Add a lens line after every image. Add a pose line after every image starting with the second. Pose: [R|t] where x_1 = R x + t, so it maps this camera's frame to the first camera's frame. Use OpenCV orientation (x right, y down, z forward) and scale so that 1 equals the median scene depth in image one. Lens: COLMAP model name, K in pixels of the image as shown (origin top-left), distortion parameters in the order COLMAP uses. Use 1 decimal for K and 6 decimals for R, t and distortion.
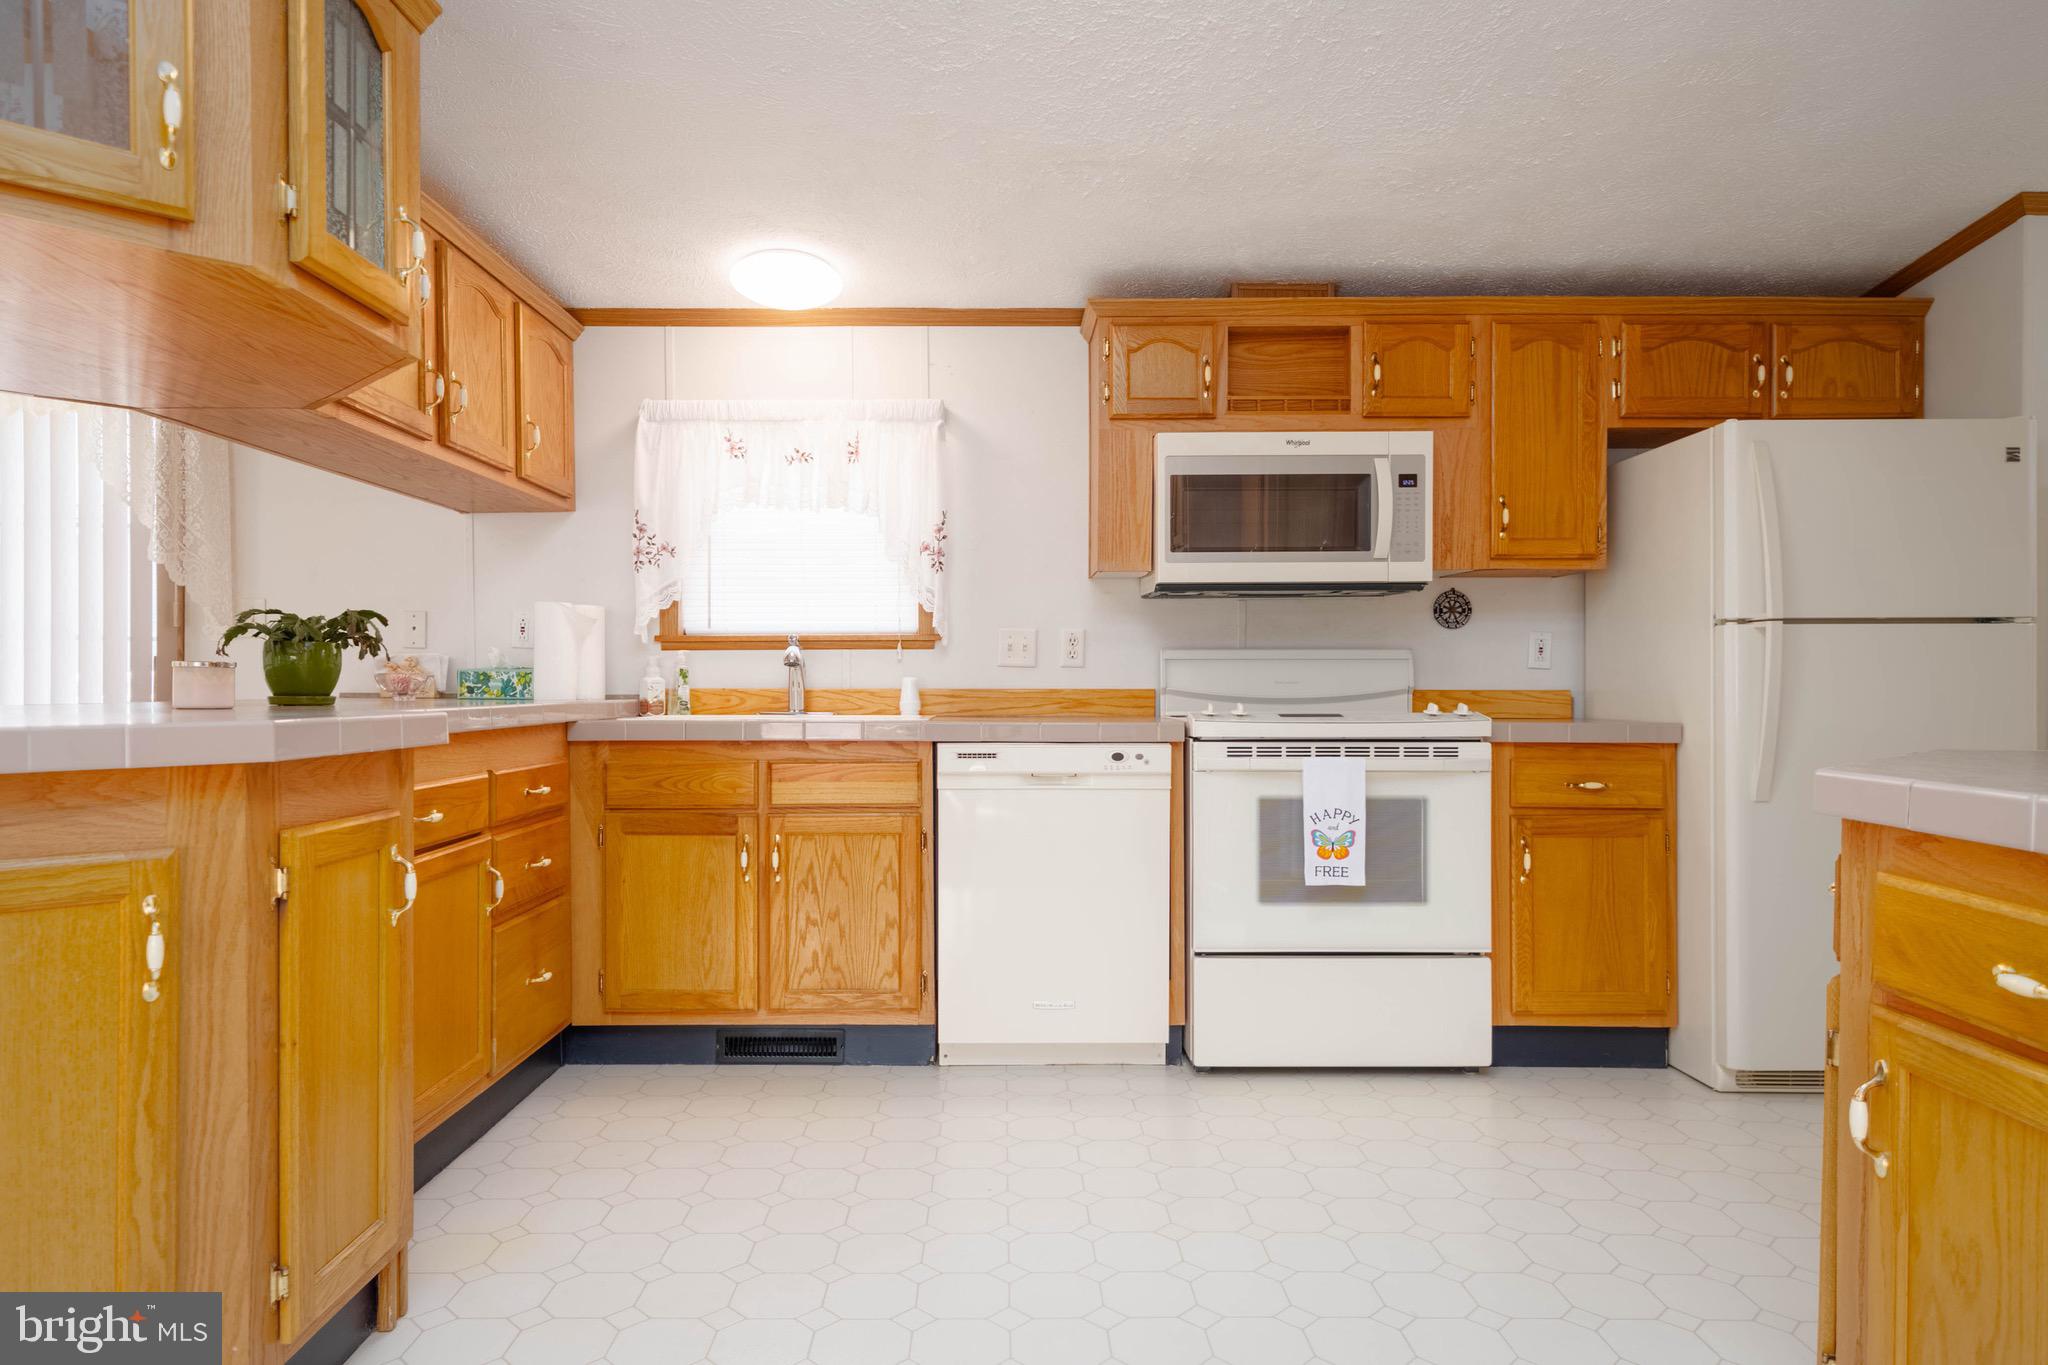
lens RADIAL K [[1246.7, 0, 1004.3], [0, 1246.7, 683.8], [0, 0, 1]] dist [0.021283, -0.003747]
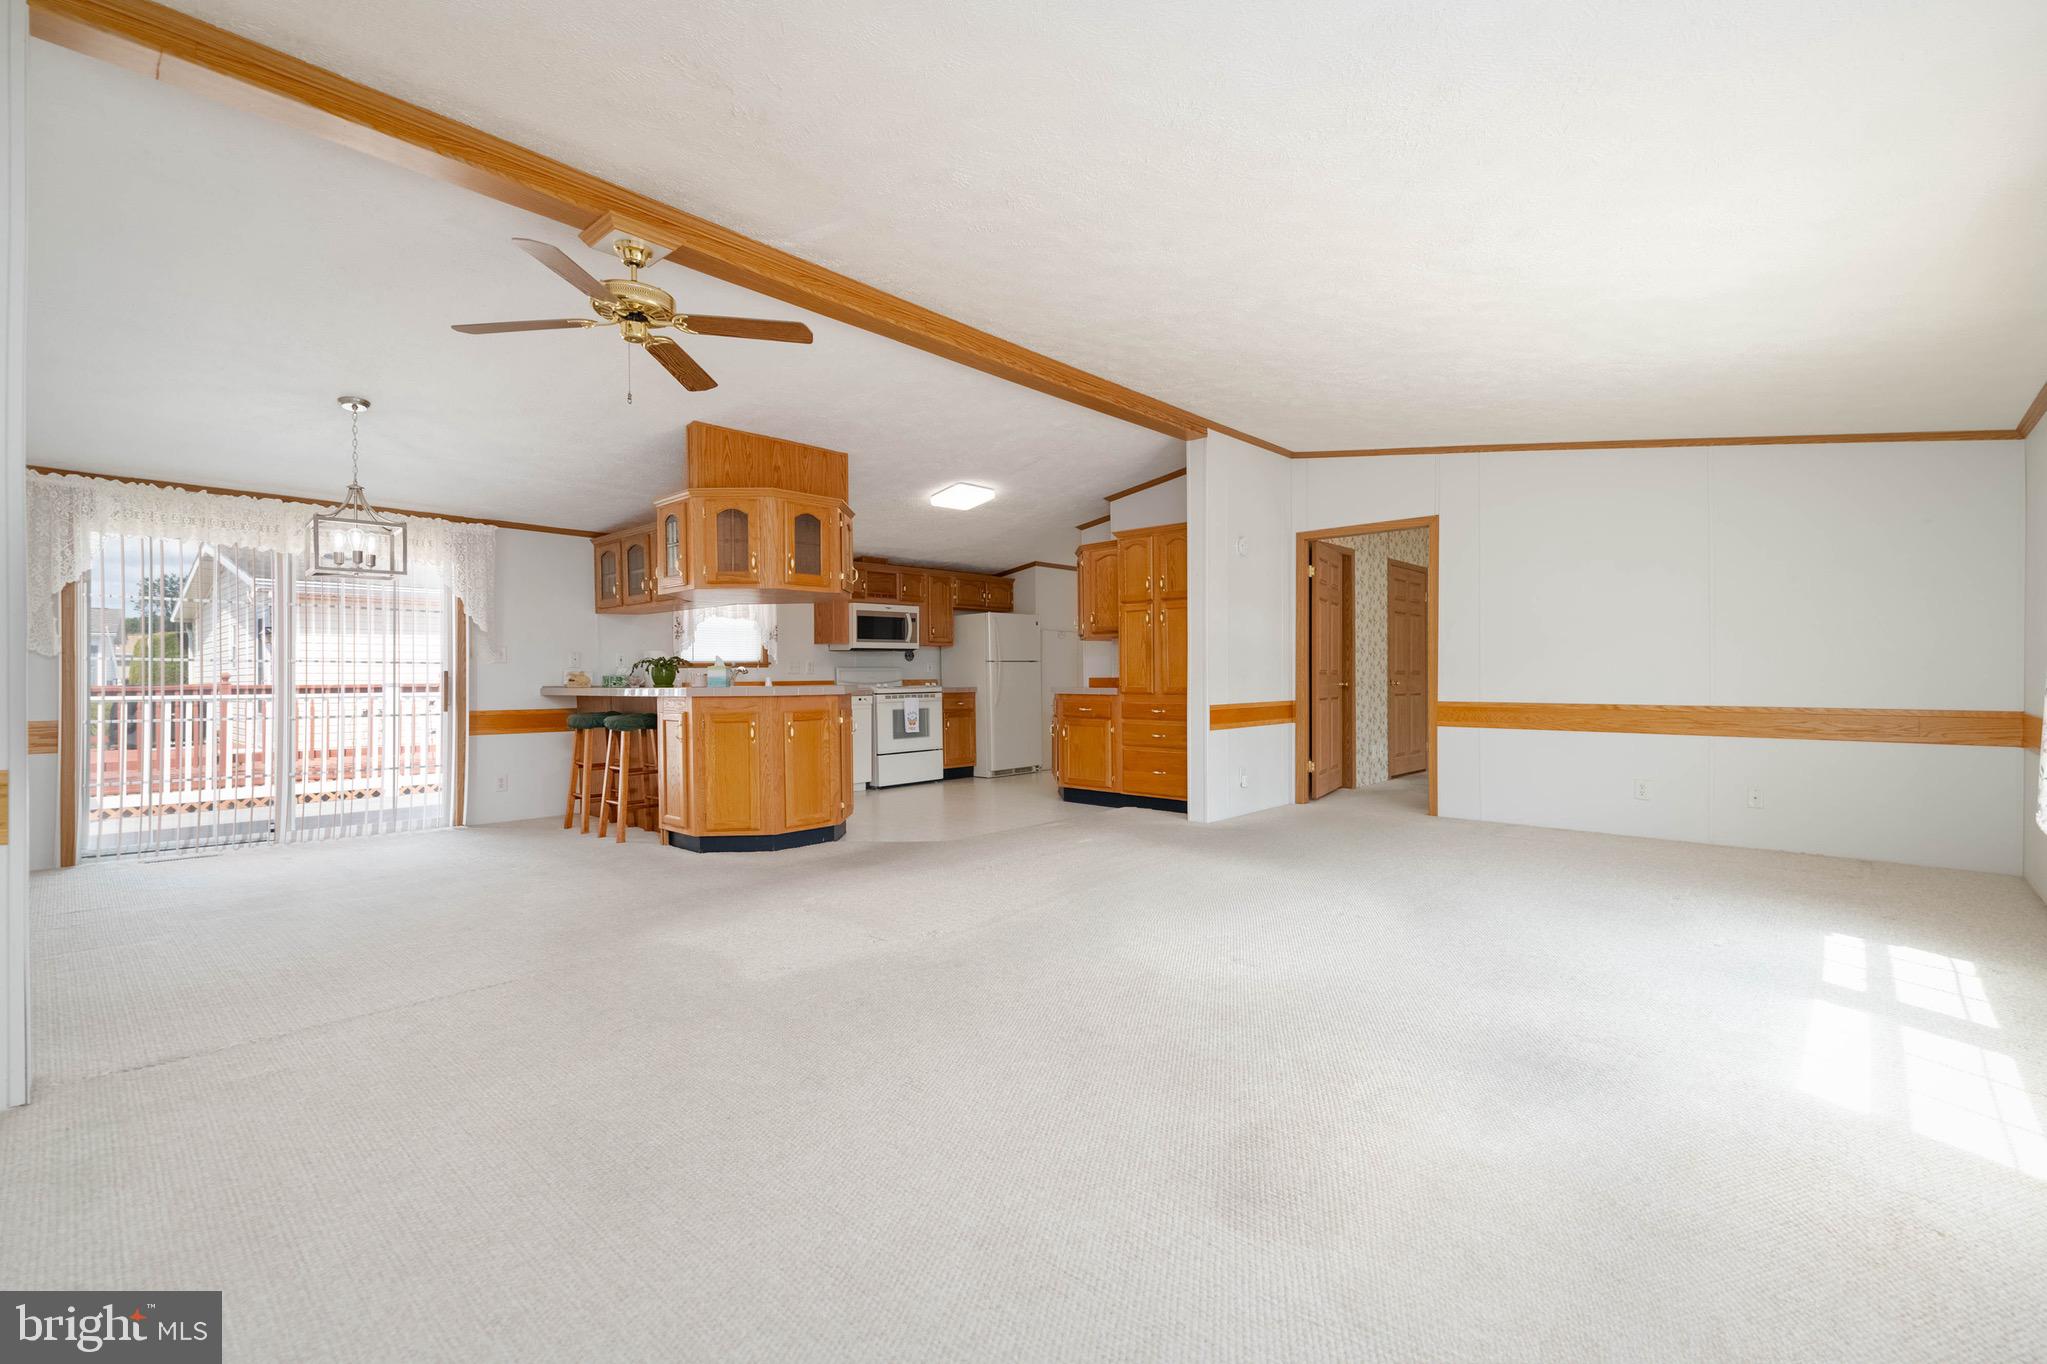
lens RADIAL K [[897.9, 0, 1036.7], [0, 897.9, 671.9], [0, 0, 1]] dist [0.010963, -0.000023]
pose [[0.680776, -0.005274, 0.732472, -1.355750], [0.014238, 0.999880, -0.006034, 0.004526], [-0.732353, 0.014537, 0.680770, -1.019463]]
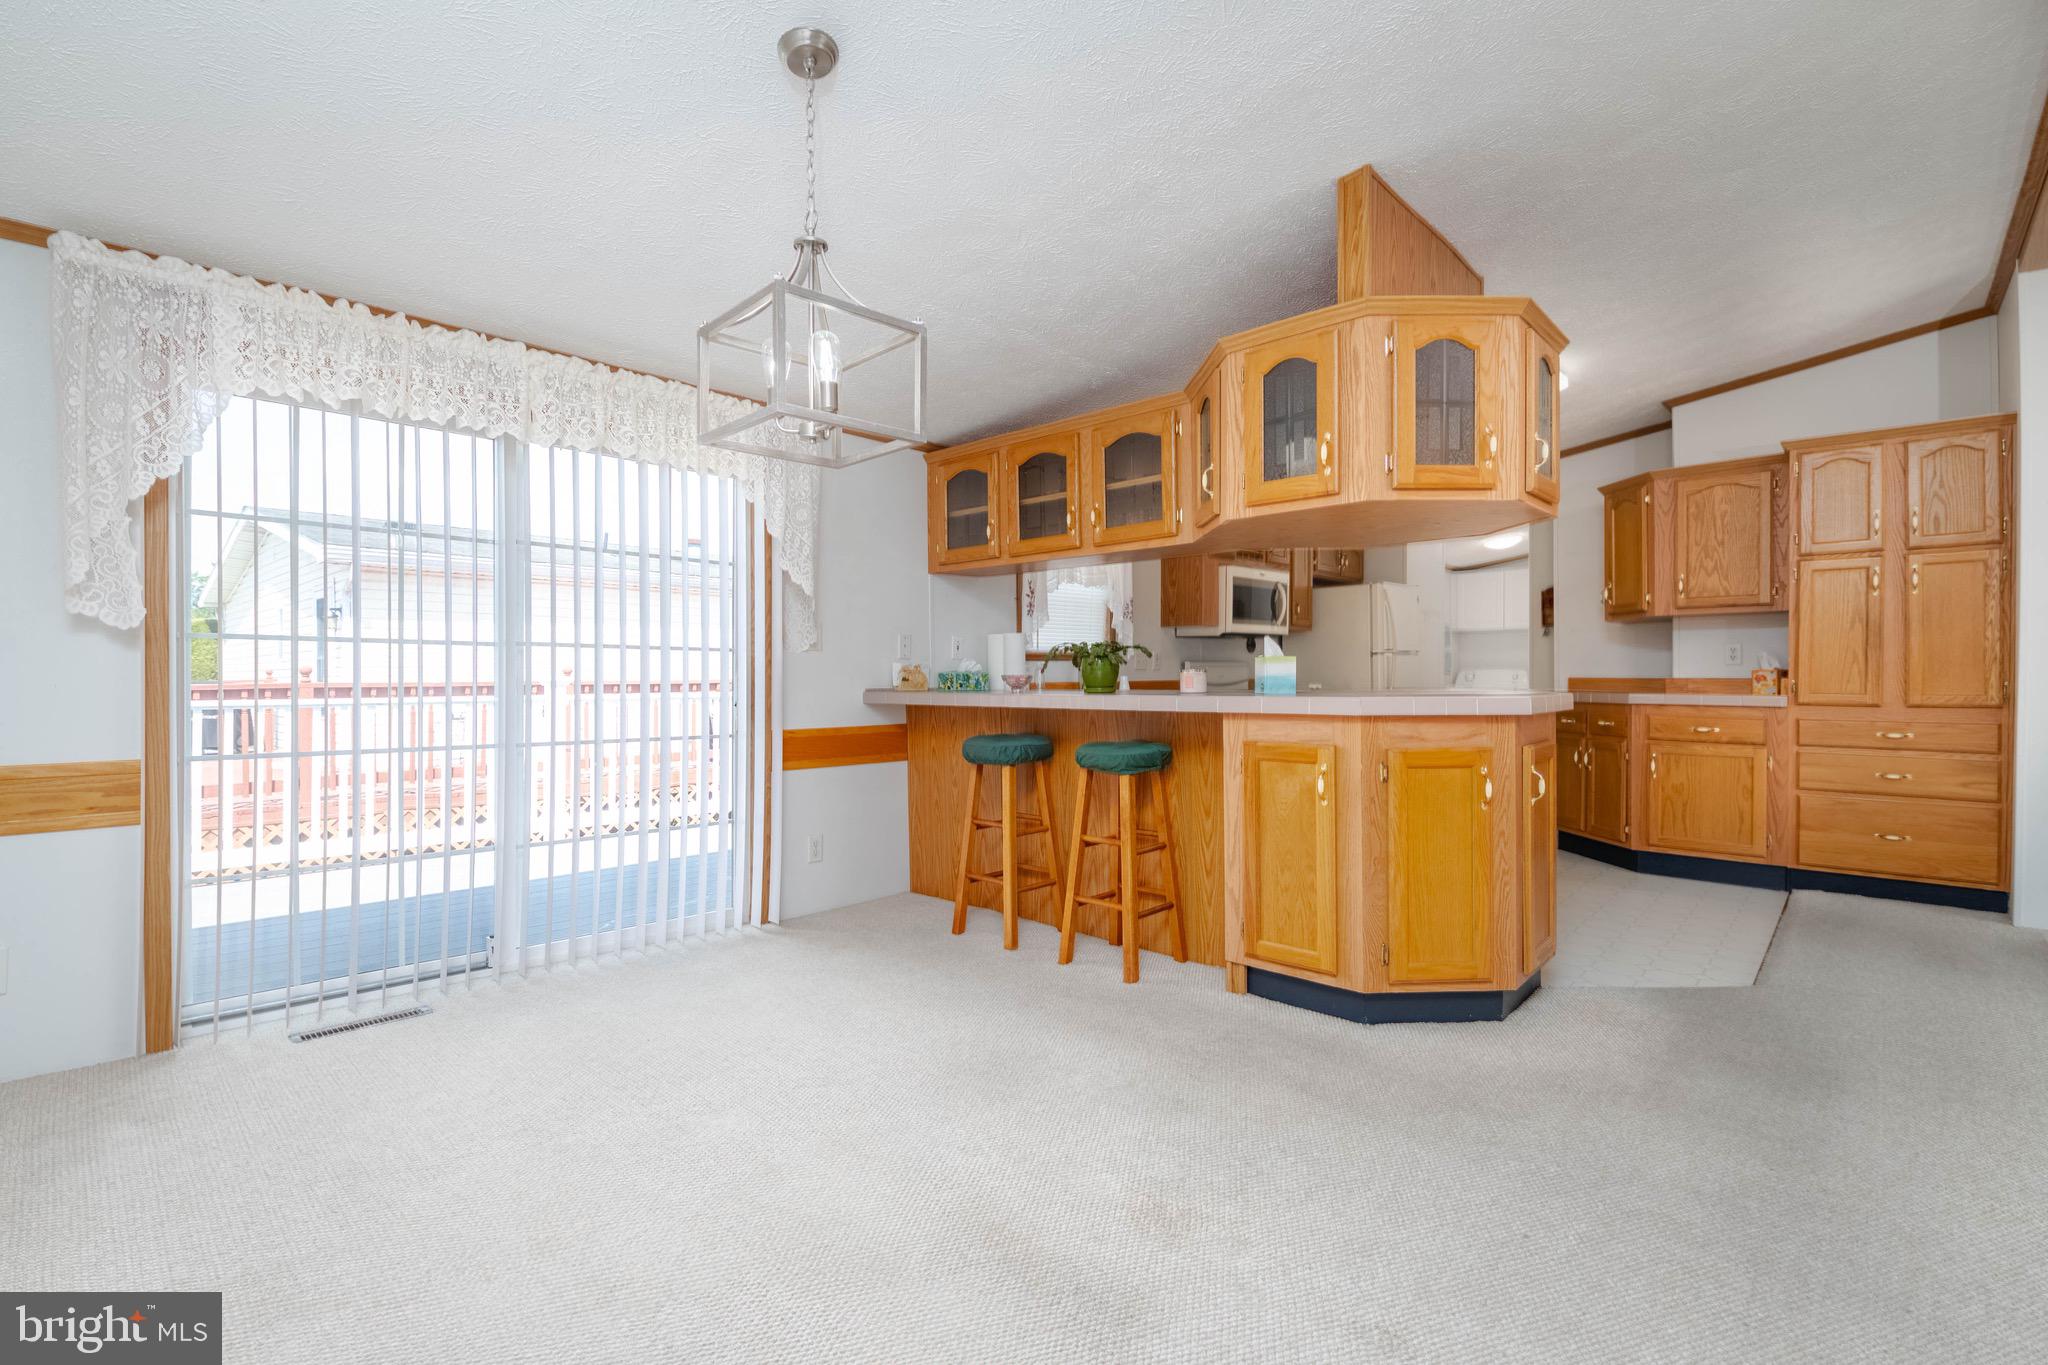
lens RADIAL K [[929.4, 0, 1029.7], [0, 929.4, 677.4], [0, 0, 1]] dist [-0.001969, -0.000851]
pose [[0.687714, -0.009623, 0.725918, -1.404864], [0.009539, 0.999946, 0.004219, -0.010587], [-0.725919, 0.004023, 0.687768, 0.120111]]
